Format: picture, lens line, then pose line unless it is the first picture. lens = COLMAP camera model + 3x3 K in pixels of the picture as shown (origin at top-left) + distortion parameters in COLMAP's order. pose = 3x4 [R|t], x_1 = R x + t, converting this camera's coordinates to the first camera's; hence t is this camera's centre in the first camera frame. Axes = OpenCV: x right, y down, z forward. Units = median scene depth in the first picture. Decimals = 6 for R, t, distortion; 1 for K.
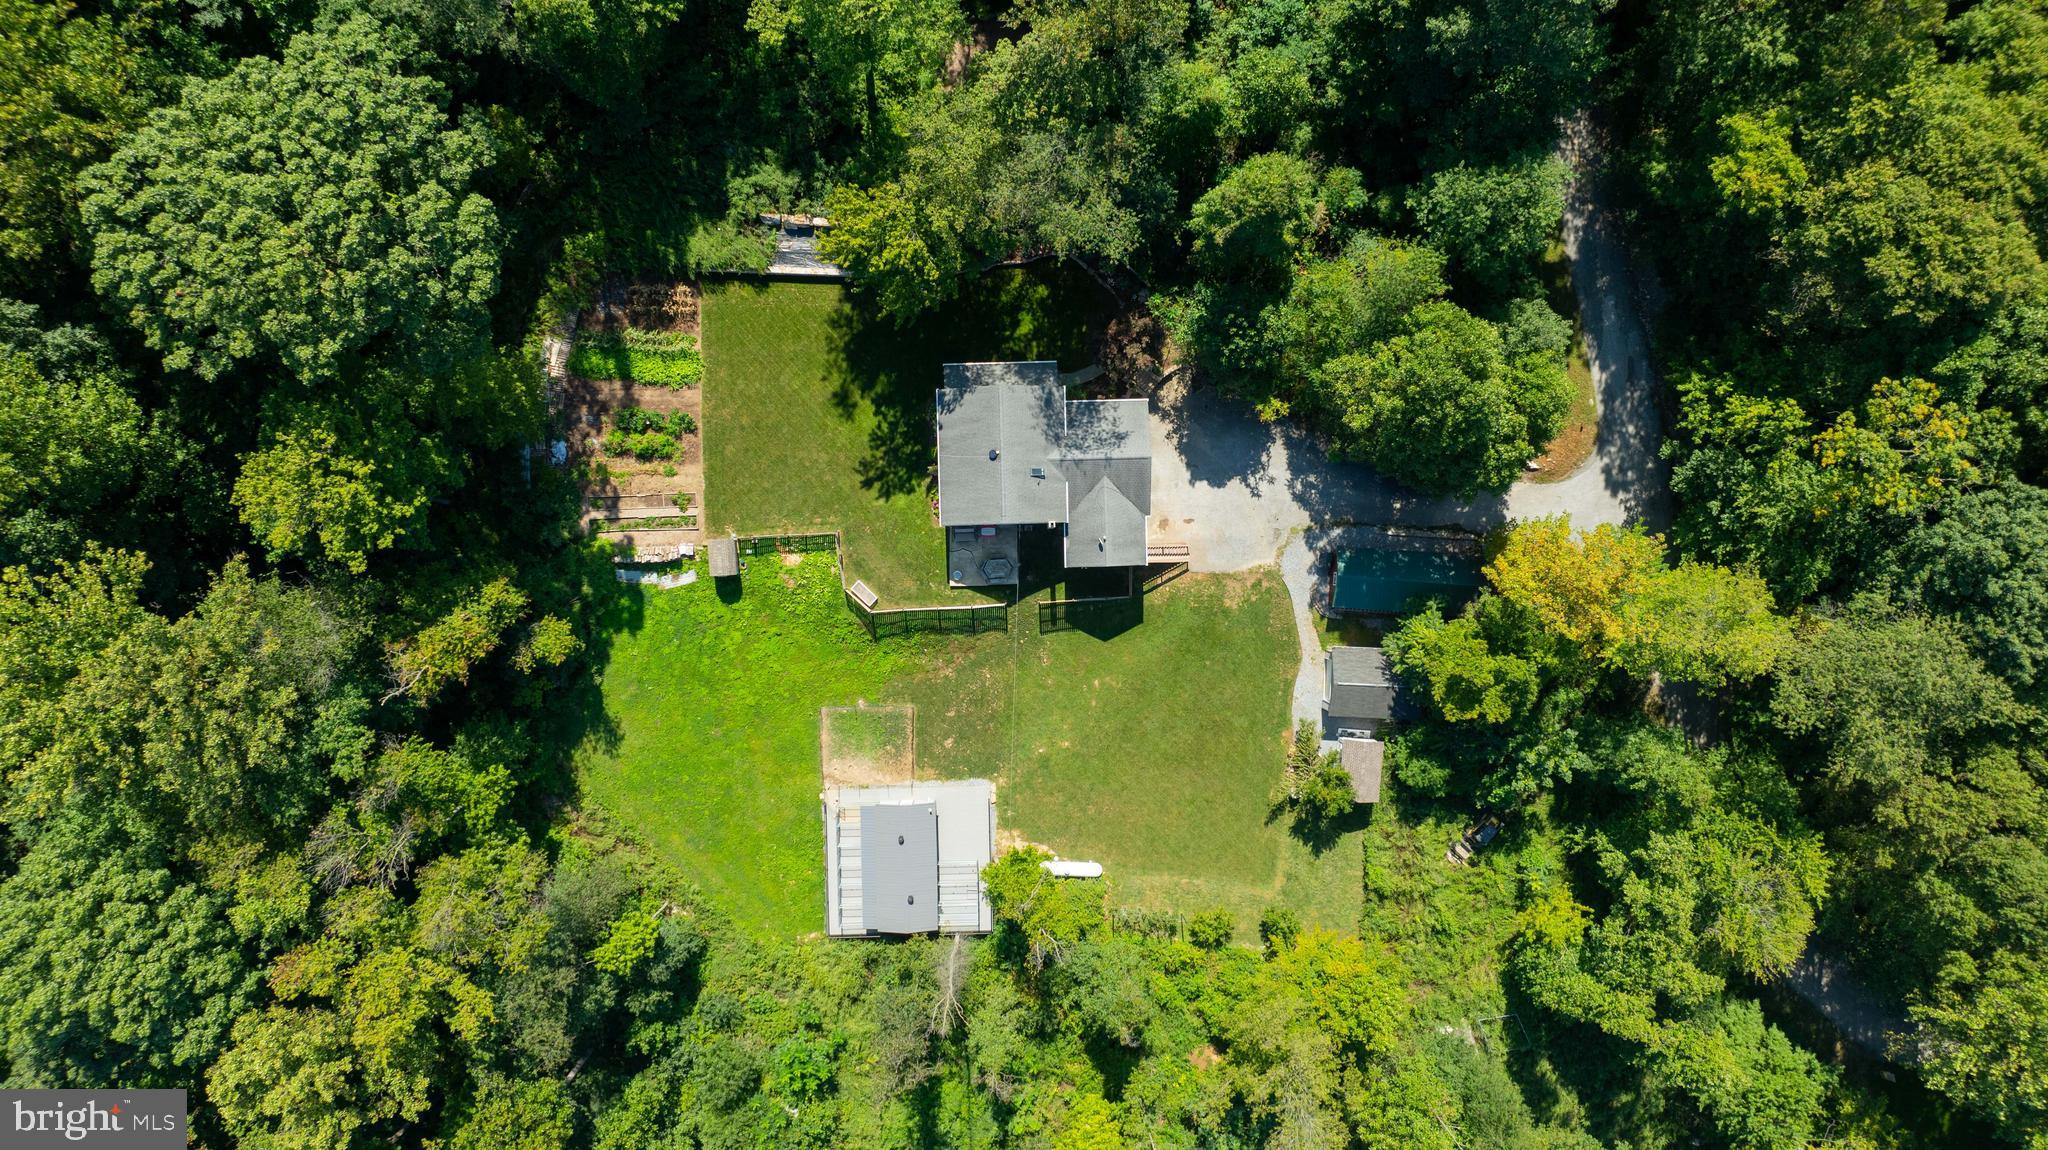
lens RADIAL K [[1434.4, 0, 1027.5], [0, 1434.4, 582.2], [0, 0, 1]] dist [-0.010570, -0.004139]
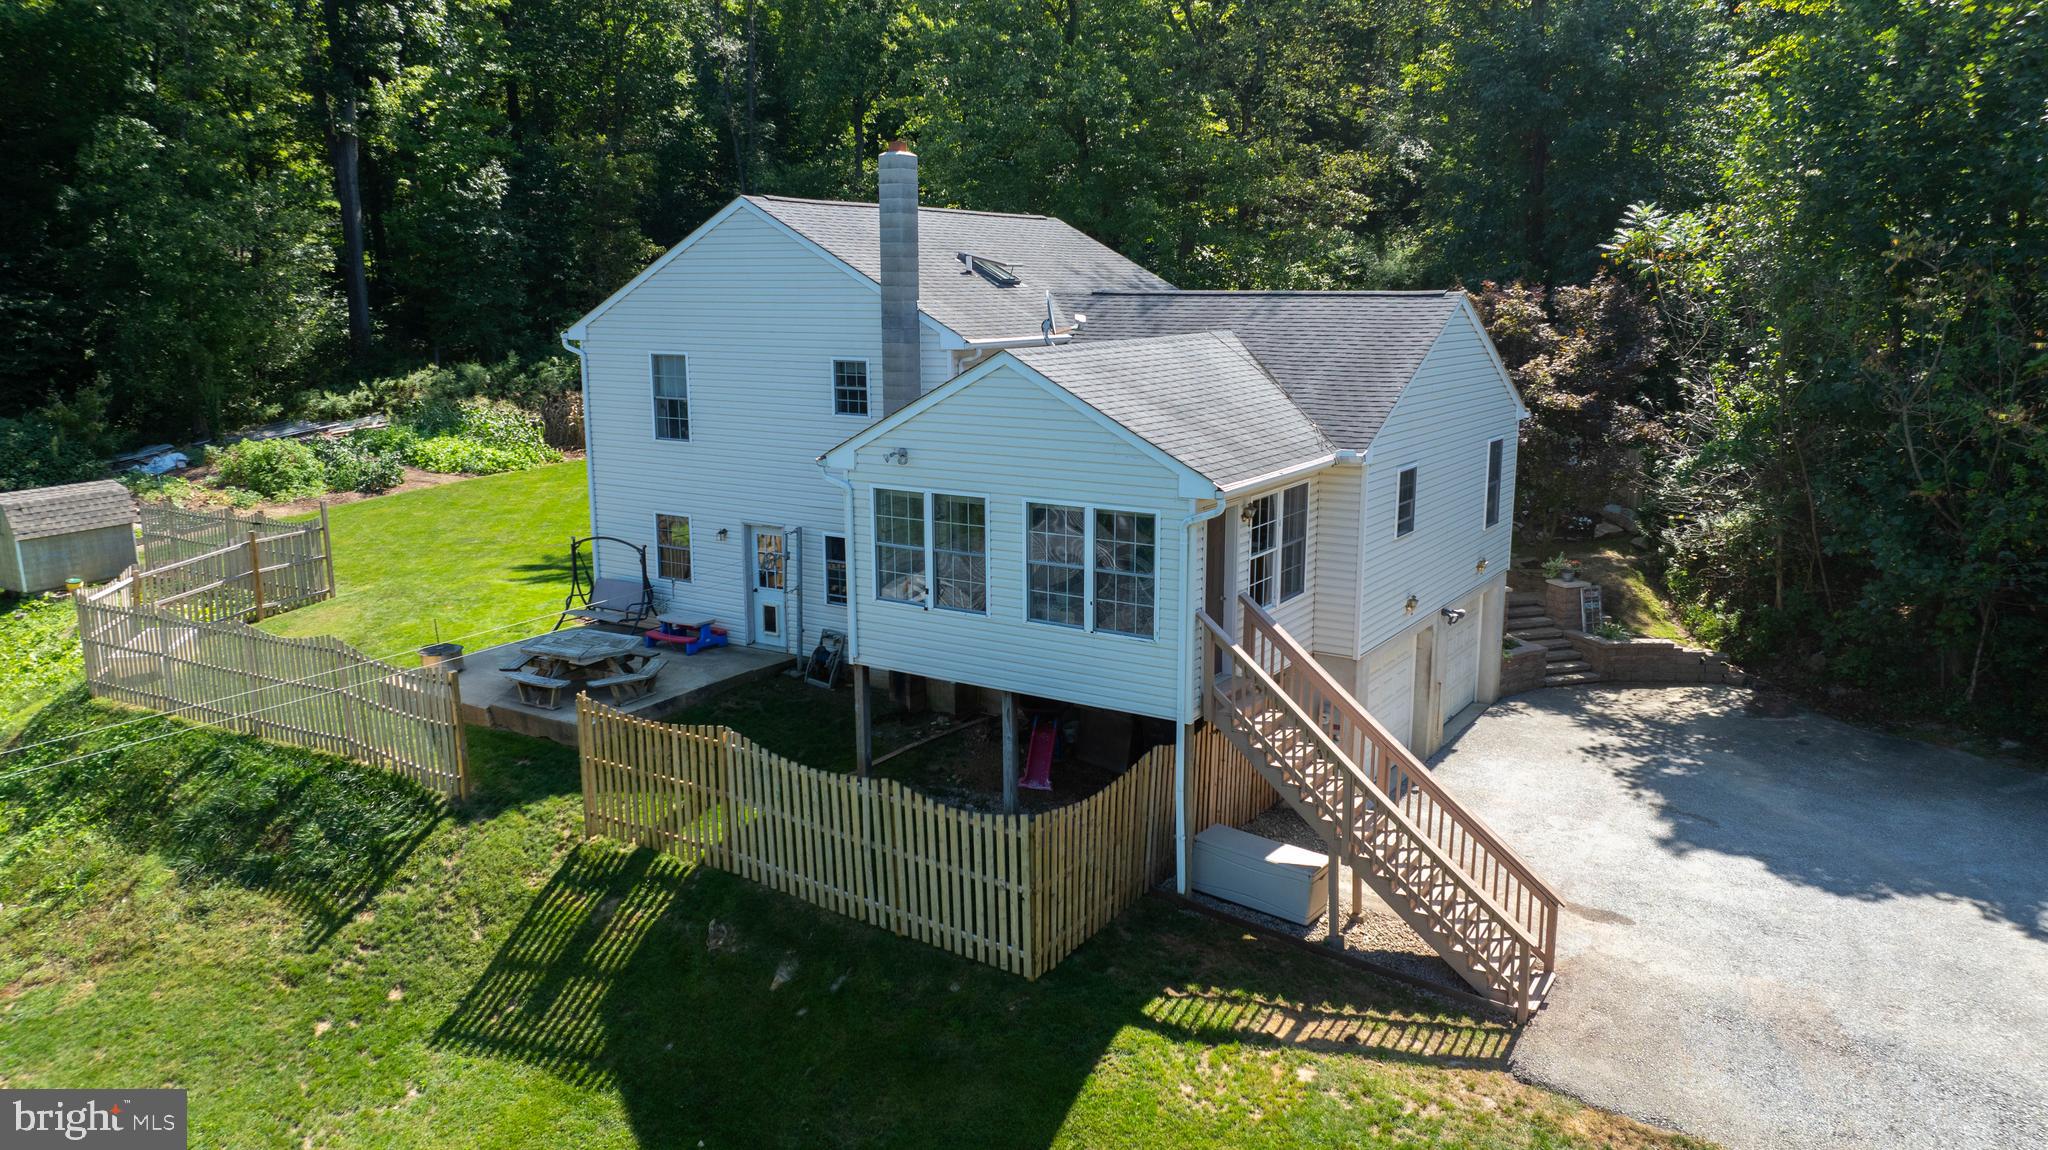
lens RADIAL K [[1434.4, 0, 1027.5], [0, 1434.4, 582.2], [0, 0, 1]] dist [-0.010570, -0.004139]
pose [[0.825452, 0.110534, -0.553545, 0.144538], [-0.564455, 0.153910, -0.810988, 0.120257], [-0.004446, 0.981883, 0.189437, 0.933100]]
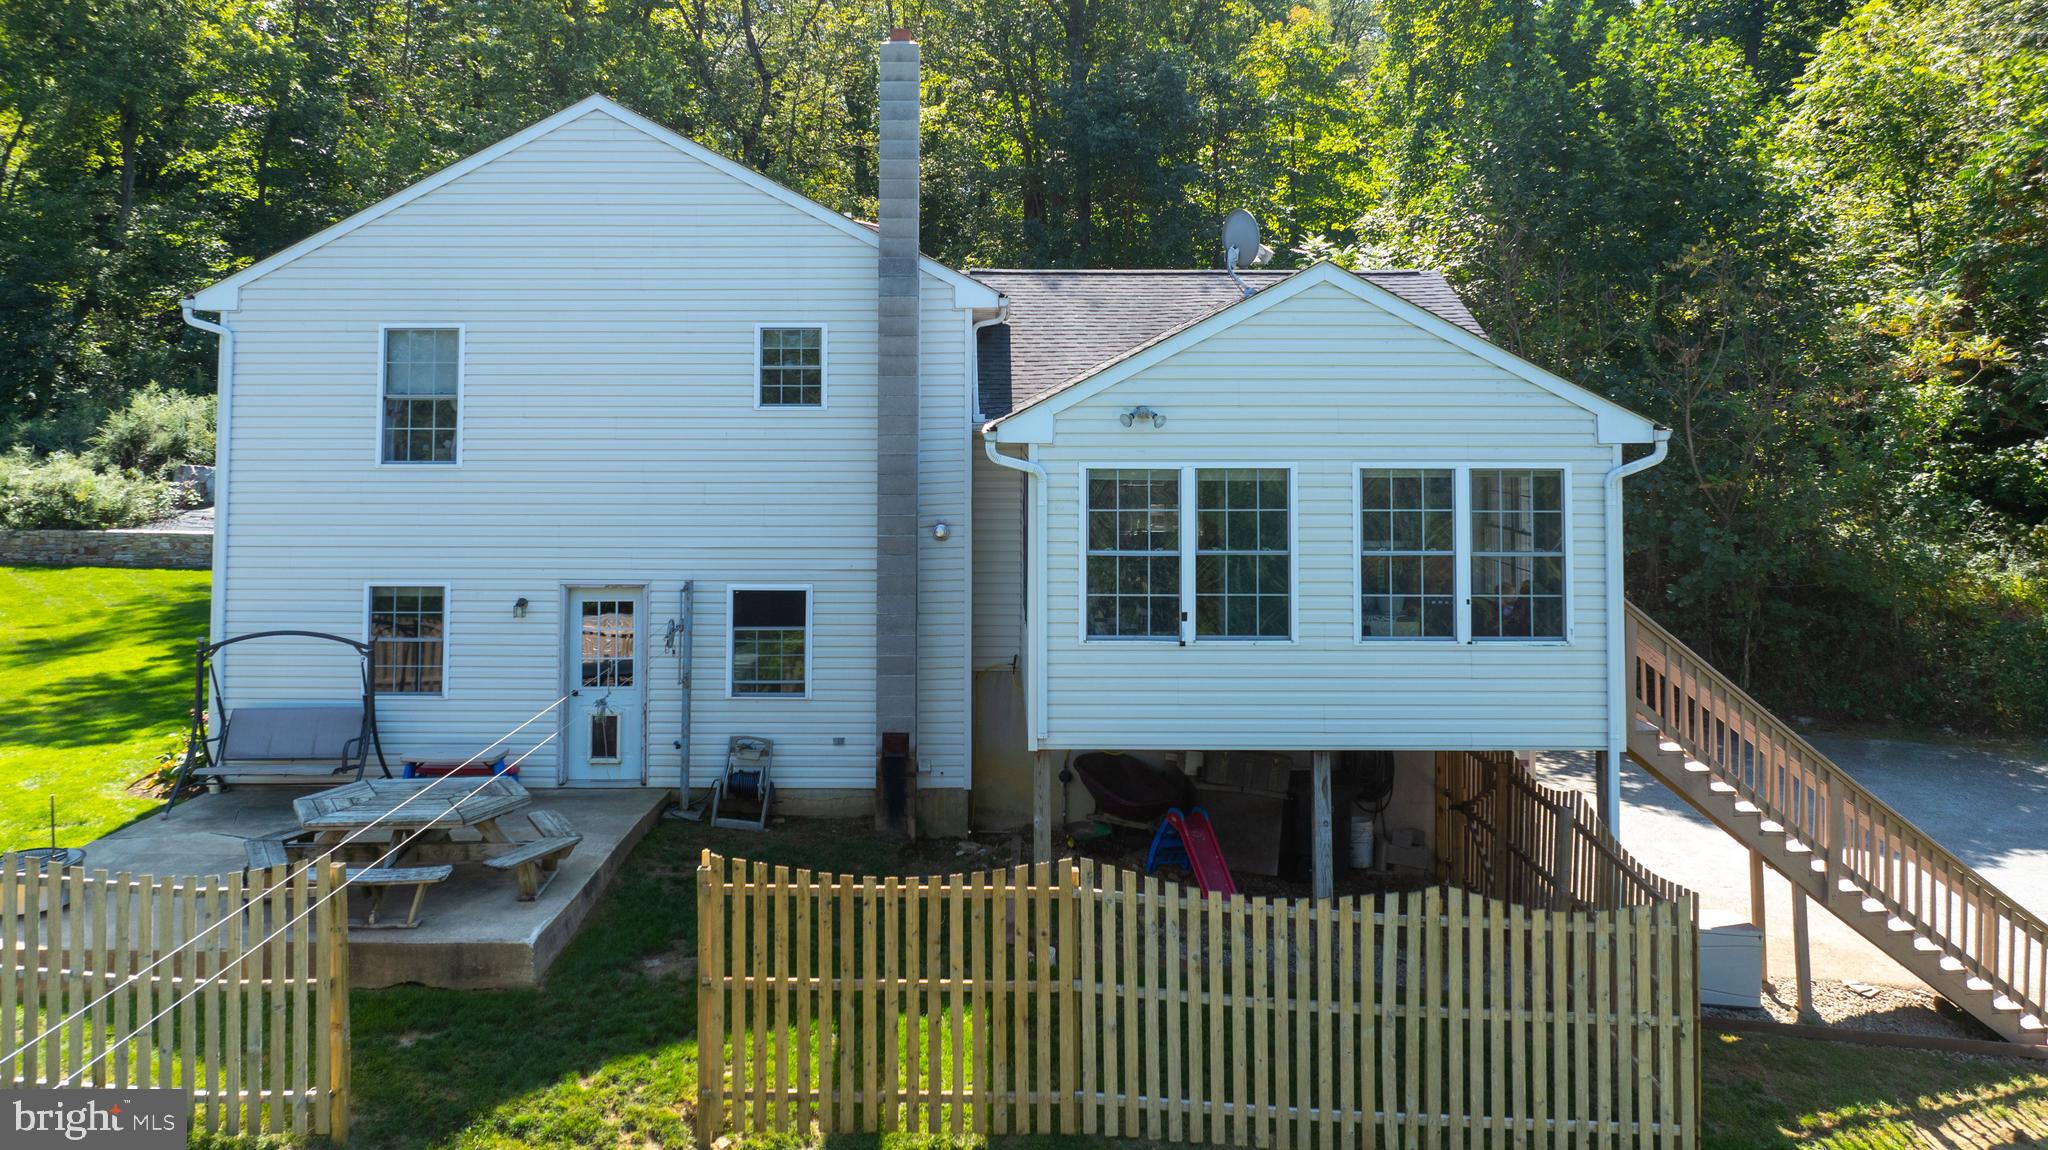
lens RADIAL K [[1481.0, 0, 978.9], [0, 1481.0, 370.1], [0, 0, 1]] dist [-0.009781, -0.009168]
pose [[0.999423, -0.001736, -0.033926, 0.028210], [-0.033970, -0.048902, -0.998226, 0.108344], [0.000074, 0.998802, -0.048933, 0.952570]]
